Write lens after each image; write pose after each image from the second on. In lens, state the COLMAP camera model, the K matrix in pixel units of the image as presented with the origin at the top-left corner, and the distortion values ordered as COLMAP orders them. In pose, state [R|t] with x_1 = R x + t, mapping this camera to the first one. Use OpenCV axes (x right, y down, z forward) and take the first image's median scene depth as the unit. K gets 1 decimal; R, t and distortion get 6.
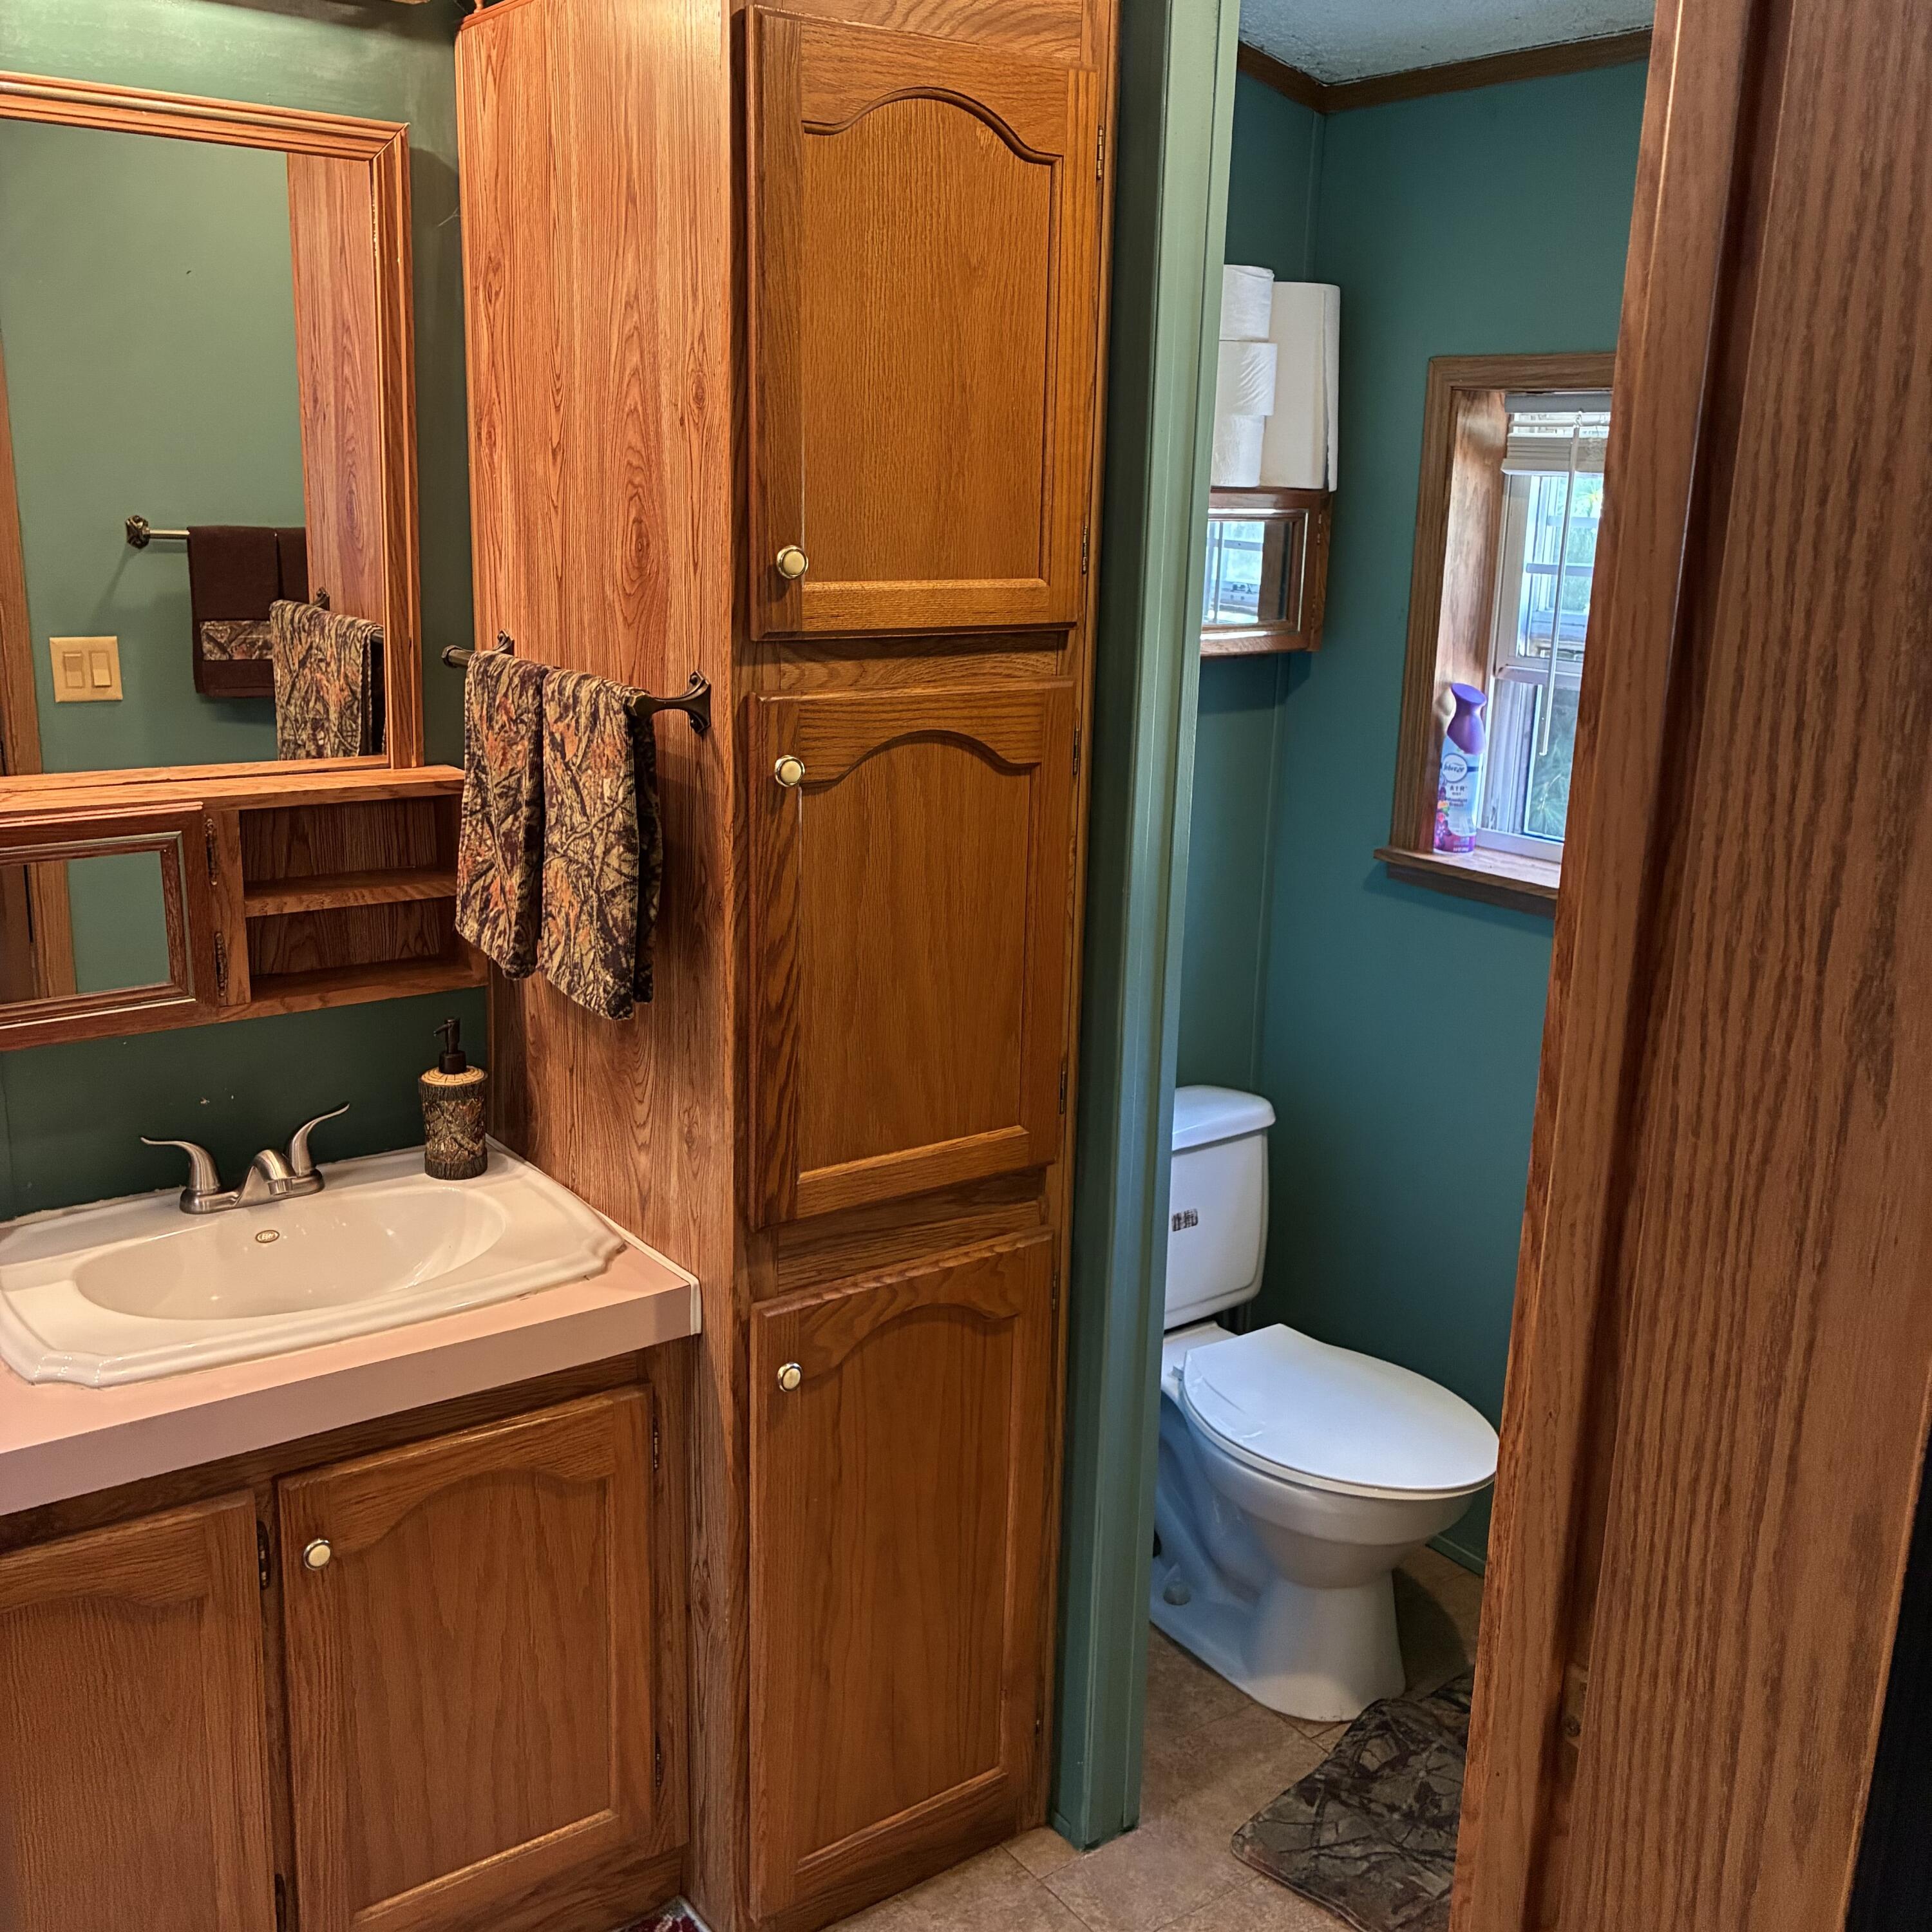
lens RADIAL K [[1952.3, 0, 972.0], [0, 1952.3, 957.8], [0, 0, 1]] dist [0.070294, -0.148270]
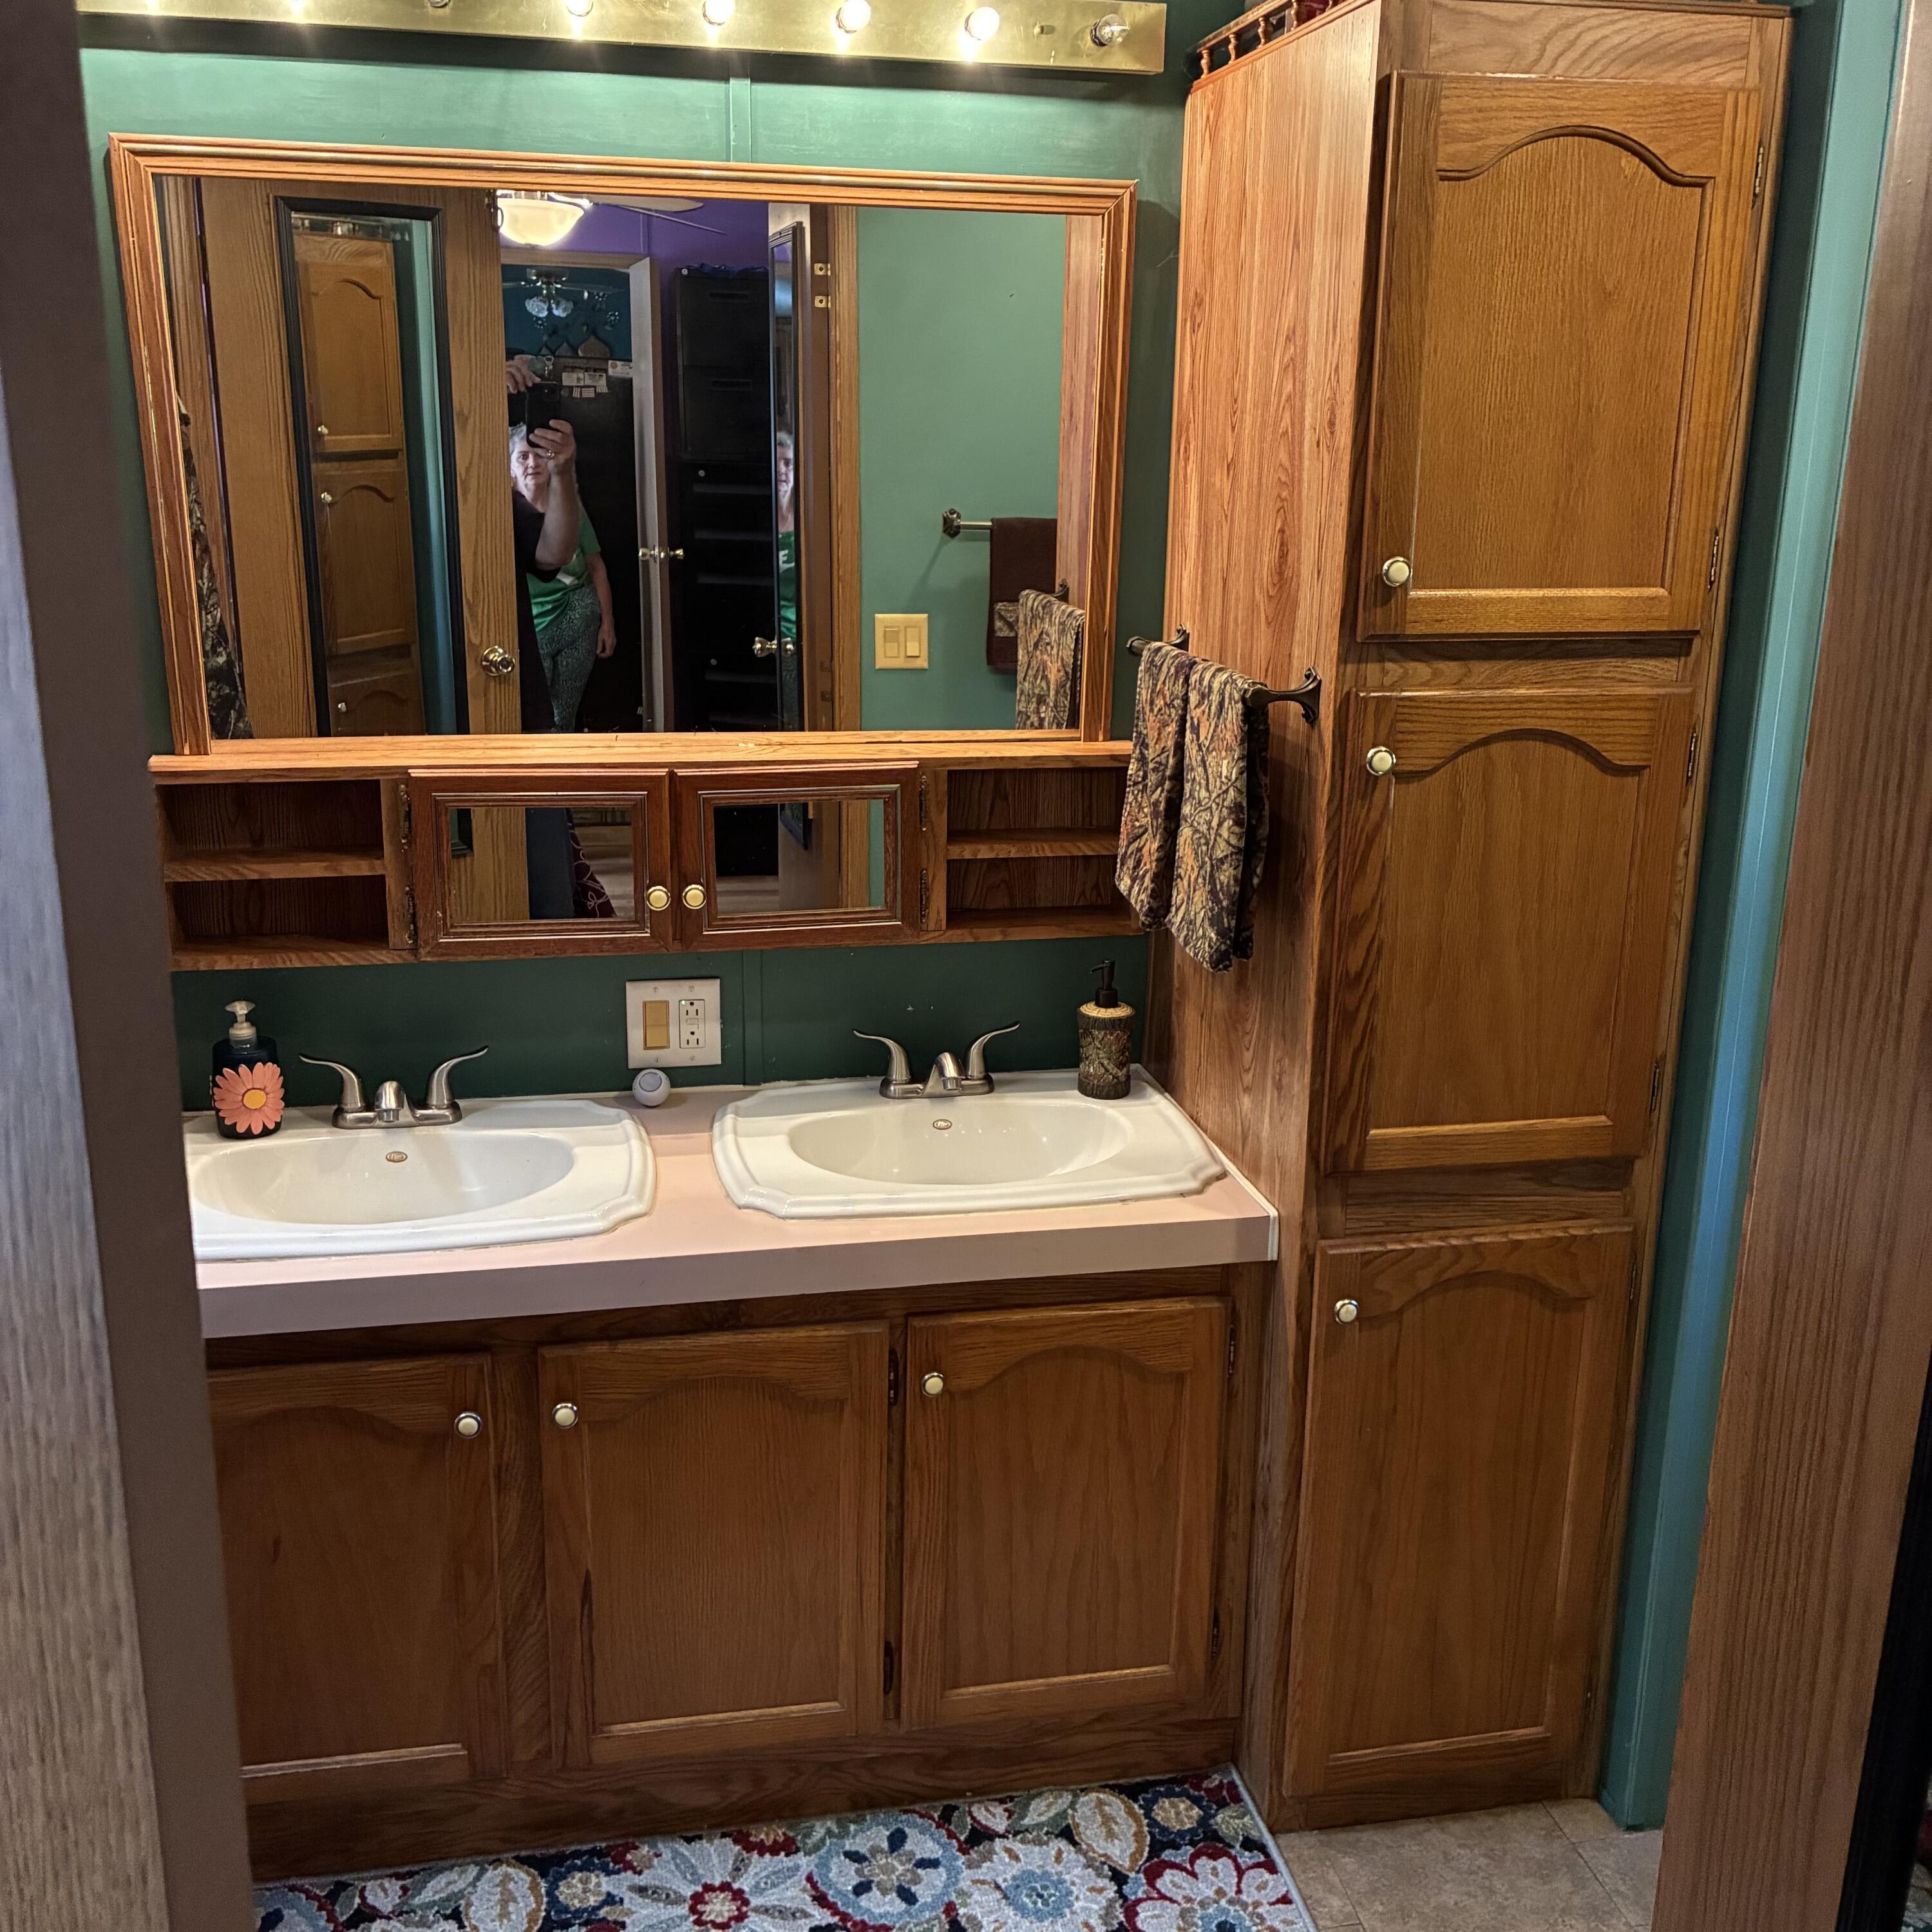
lens RADIAL K [[1953.0, 0, 959.3], [0, 1953.0, 963.3], [0, 0, 1]] dist [0.038567, -0.039431]
pose [[0.908717, 0.096730, -0.406051, 0.137393], [-0.089846, 0.995304, 0.036033, -0.000904], [0.407629, 0.003738, 0.913140, -0.092675]]
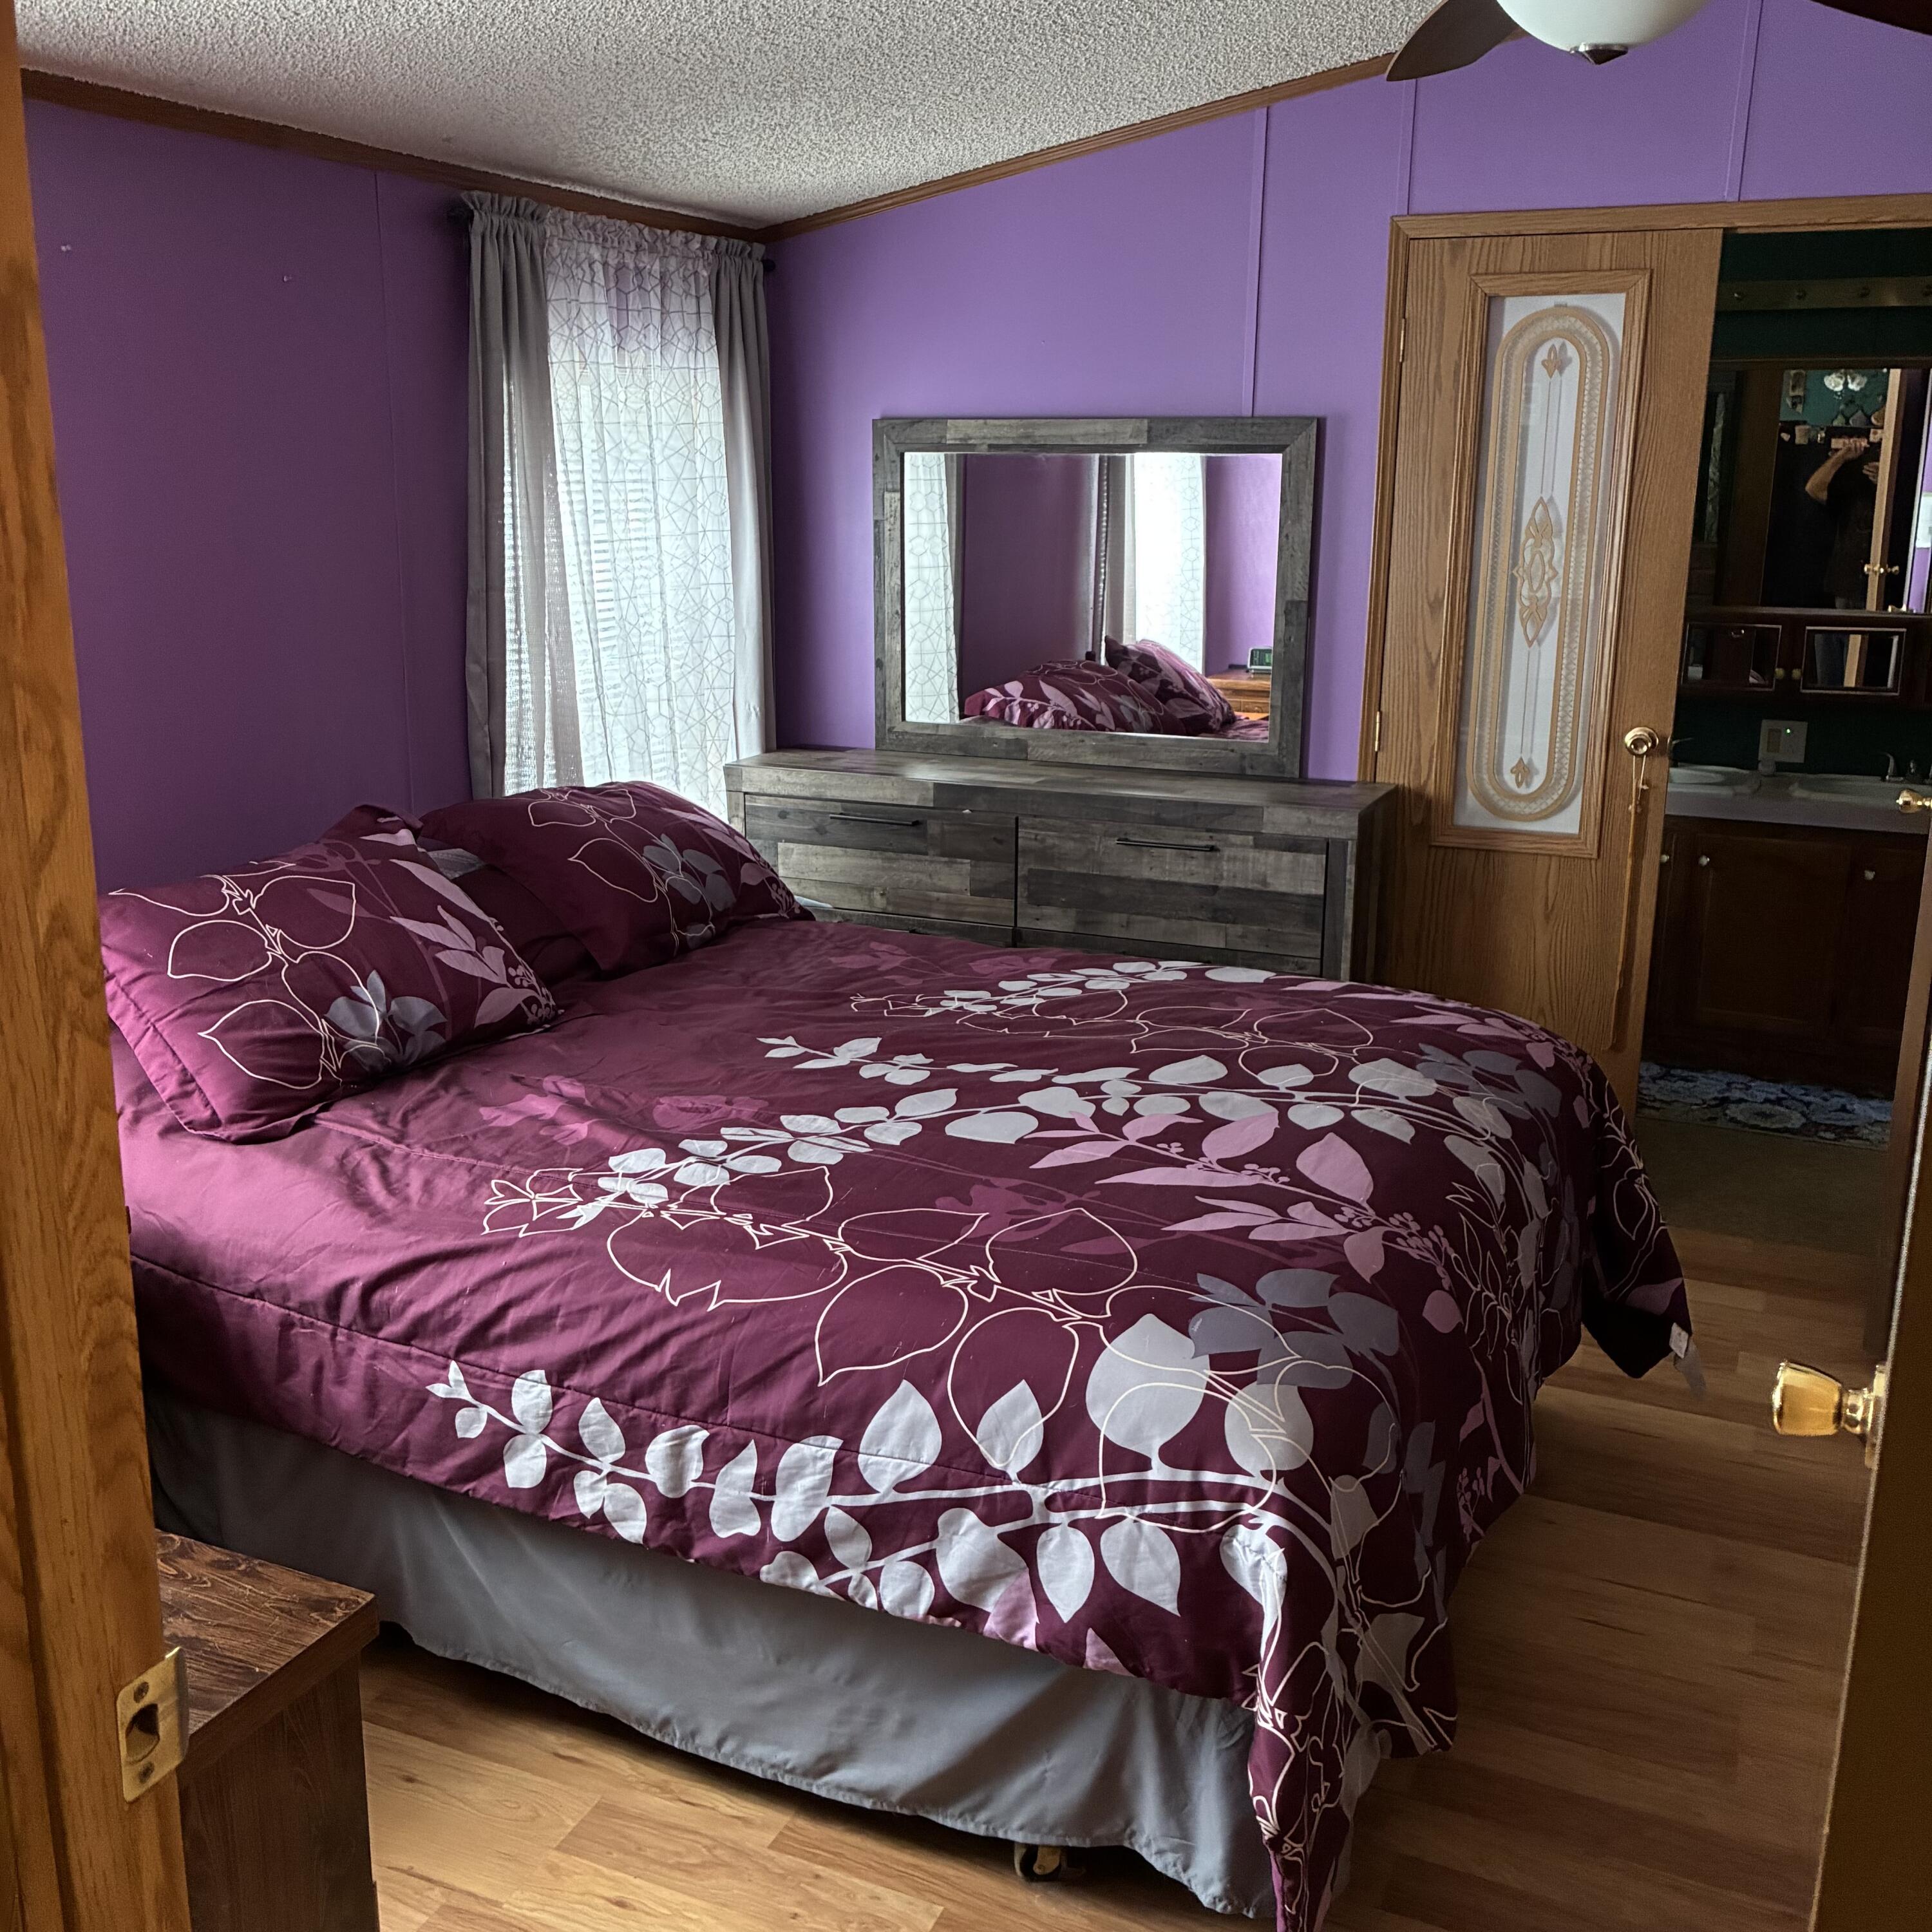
lens RADIAL K [[1953.0, 0, 959.3], [0, 1953.0, 963.3], [0, 0, 1]] dist [0.038567, -0.039431]
pose [[0.501205, 0.187032, -0.844874, 1.218252], [-0.203402, 0.974470, 0.095057, 0.353518], [0.841083, 0.124206, 0.526452, -1.345525]]
